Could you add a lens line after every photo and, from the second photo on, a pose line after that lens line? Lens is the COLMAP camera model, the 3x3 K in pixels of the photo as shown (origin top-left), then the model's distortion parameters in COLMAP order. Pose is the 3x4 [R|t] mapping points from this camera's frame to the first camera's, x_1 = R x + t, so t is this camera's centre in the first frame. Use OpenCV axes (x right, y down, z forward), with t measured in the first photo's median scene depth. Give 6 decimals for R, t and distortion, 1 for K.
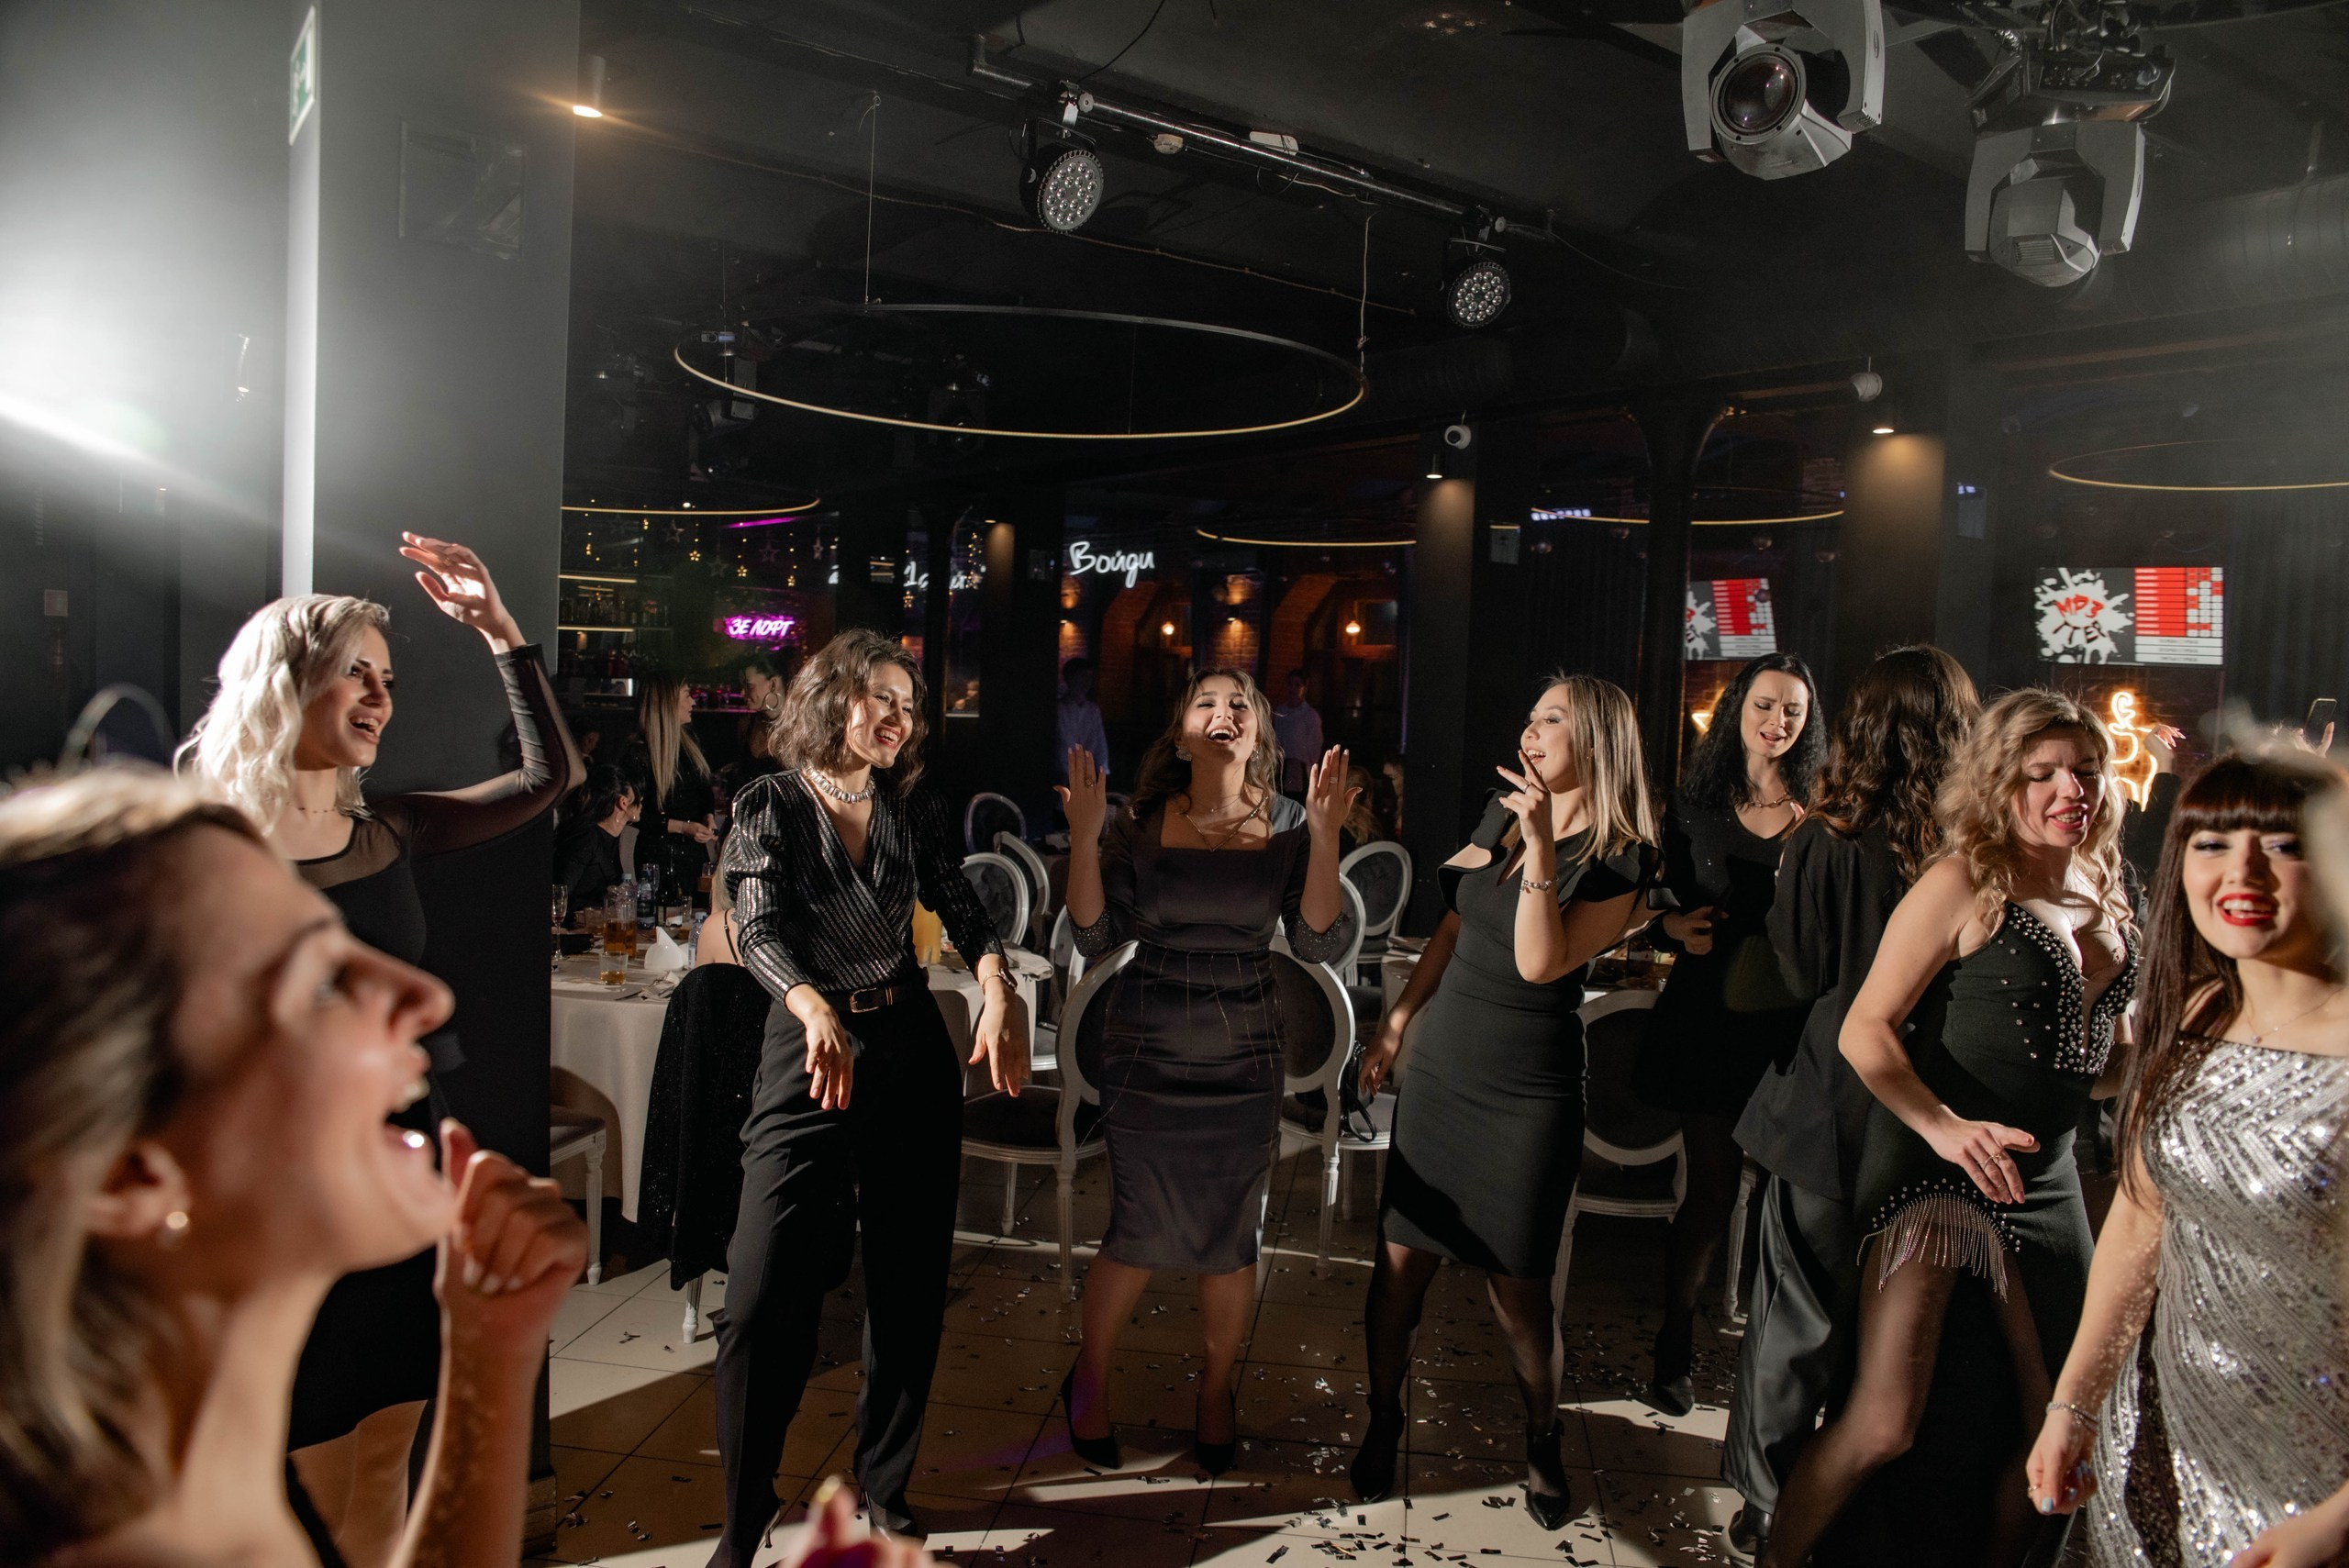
lens RADIAL K [[1541.7, 0, 1174.5], [0, 1541.7, 784.0], [0, 0, 1]] dist [-0.107259, 0.073720]
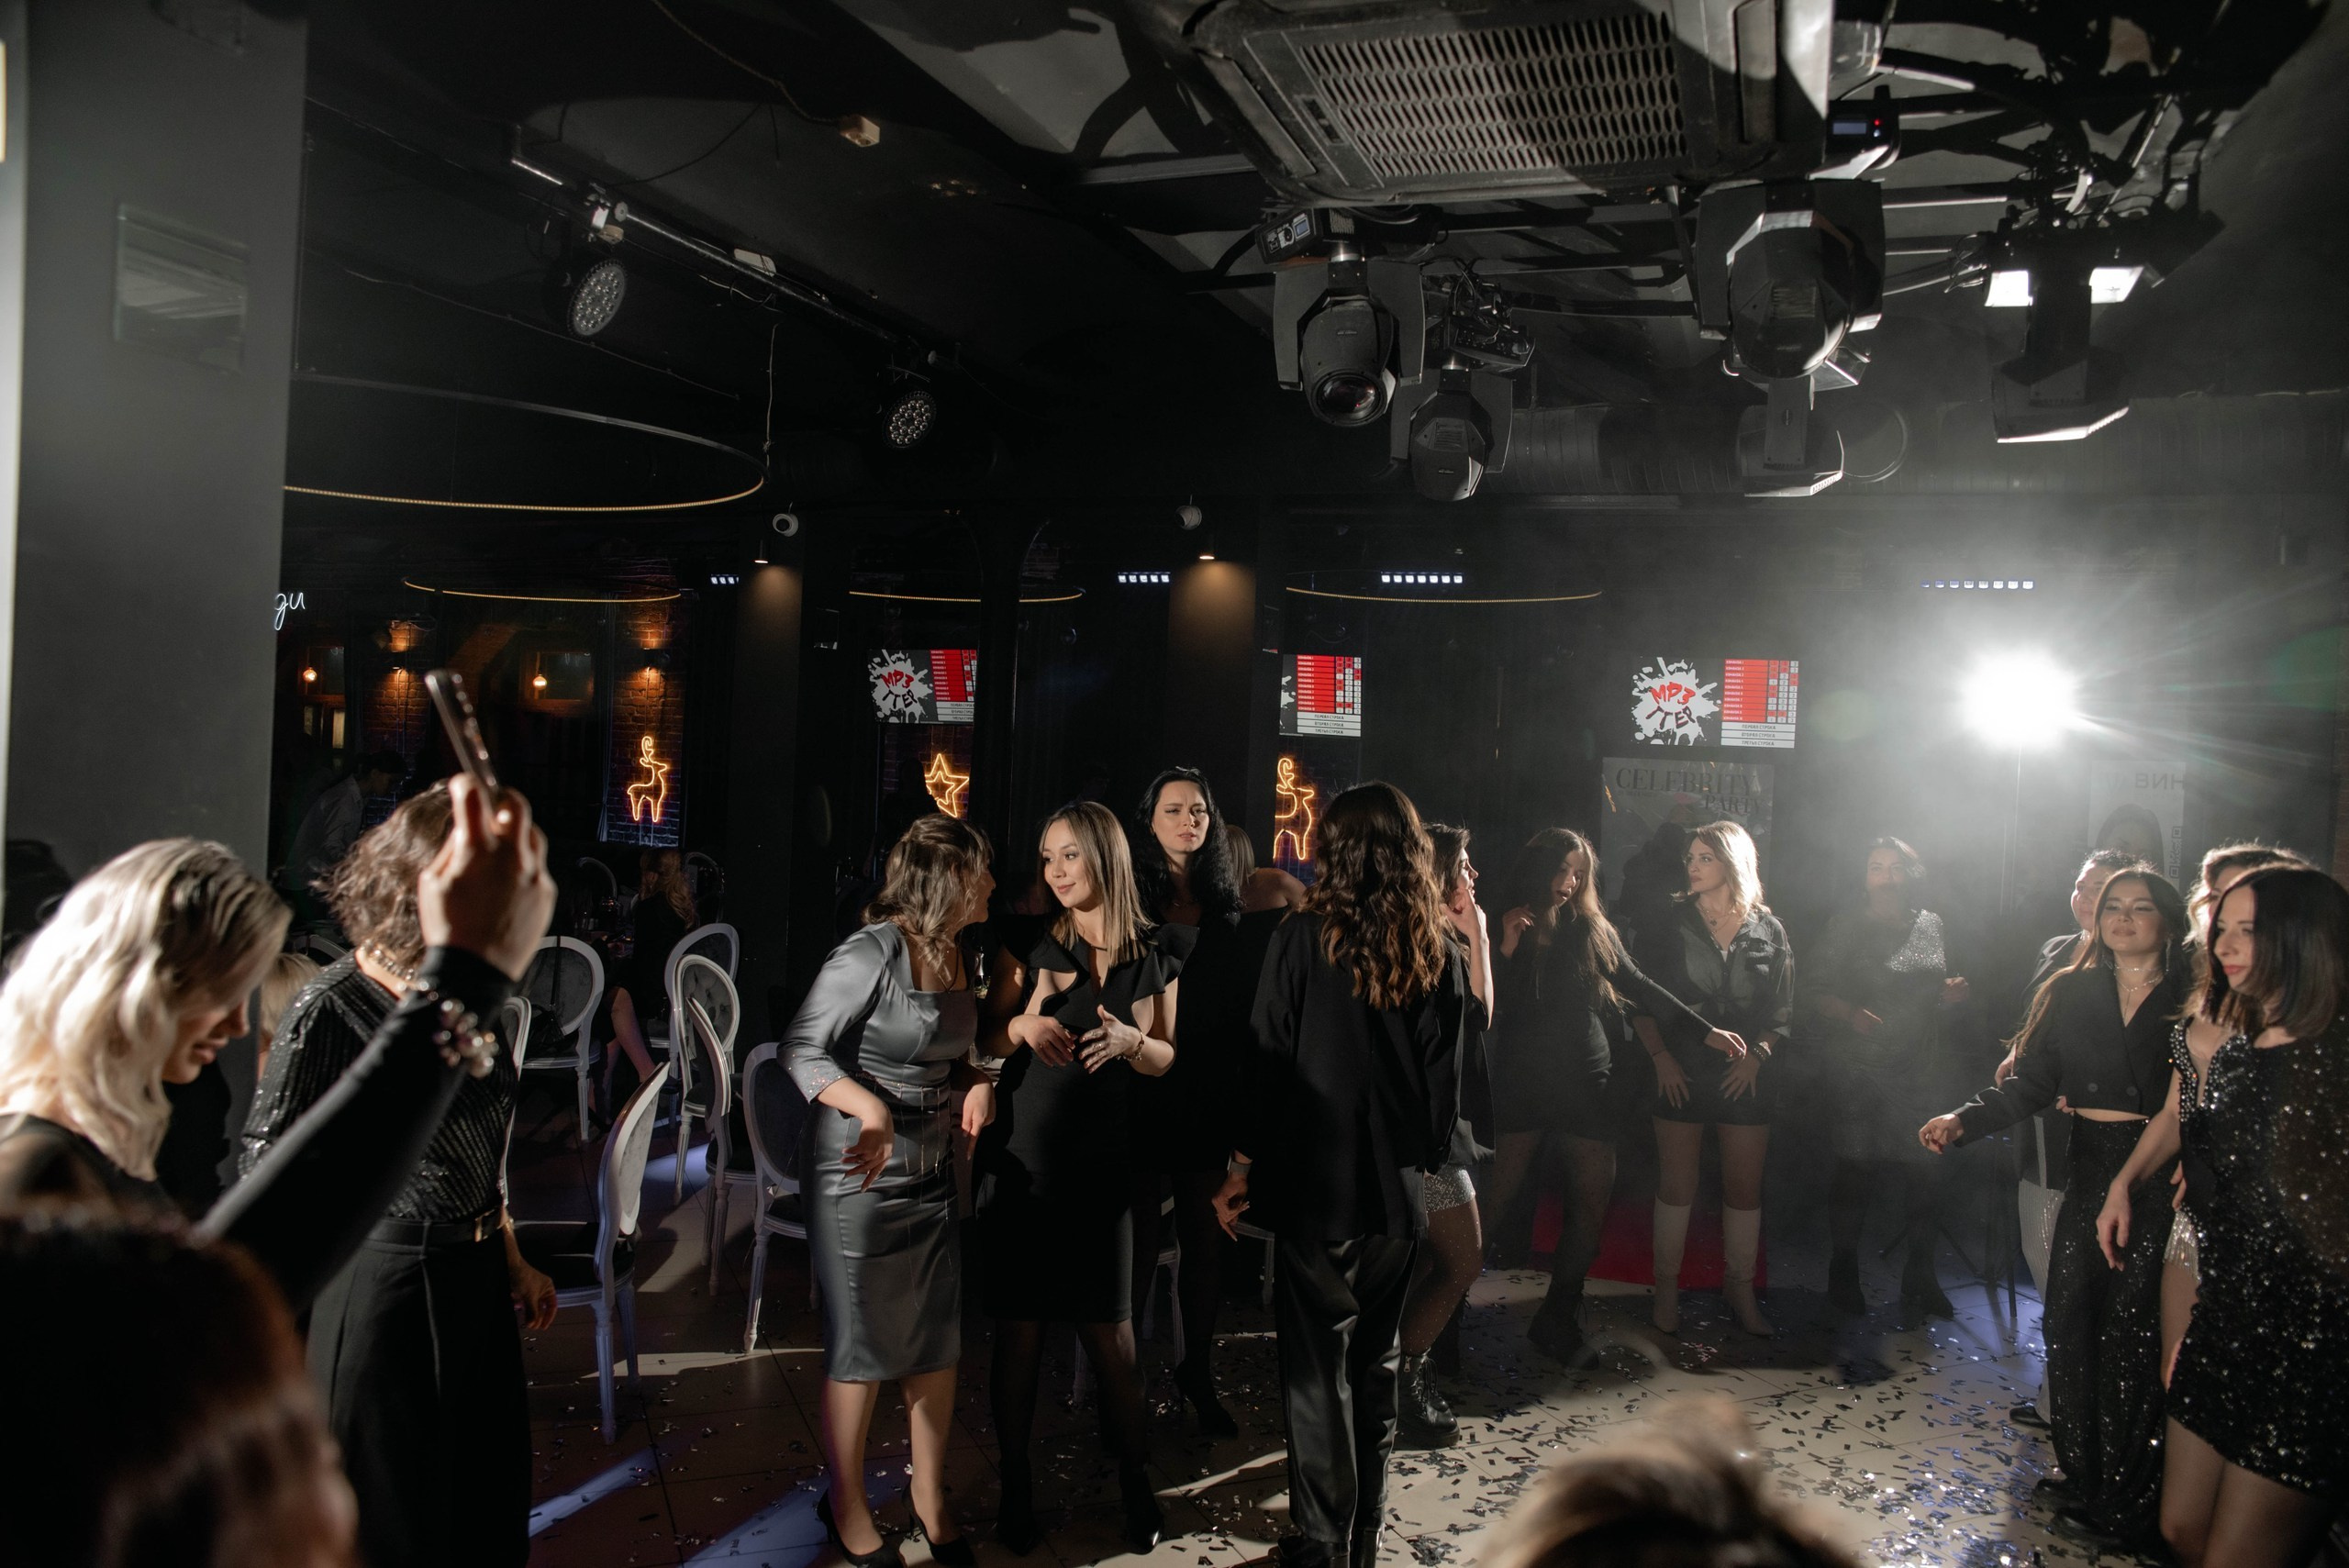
lens RADIAL K [[1541.7, 0, 1174.5], [0, 1541.7, 784.0], [0, 0, 1]] dist [-0.107259, 0.073720]
pose [[0.859607, -0.008184, 0.510890, -0.184543], [0.024510, 0.999381, -0.025230, -0.037681], [-0.510367, 0.034209, 0.859276, 0.002255]]
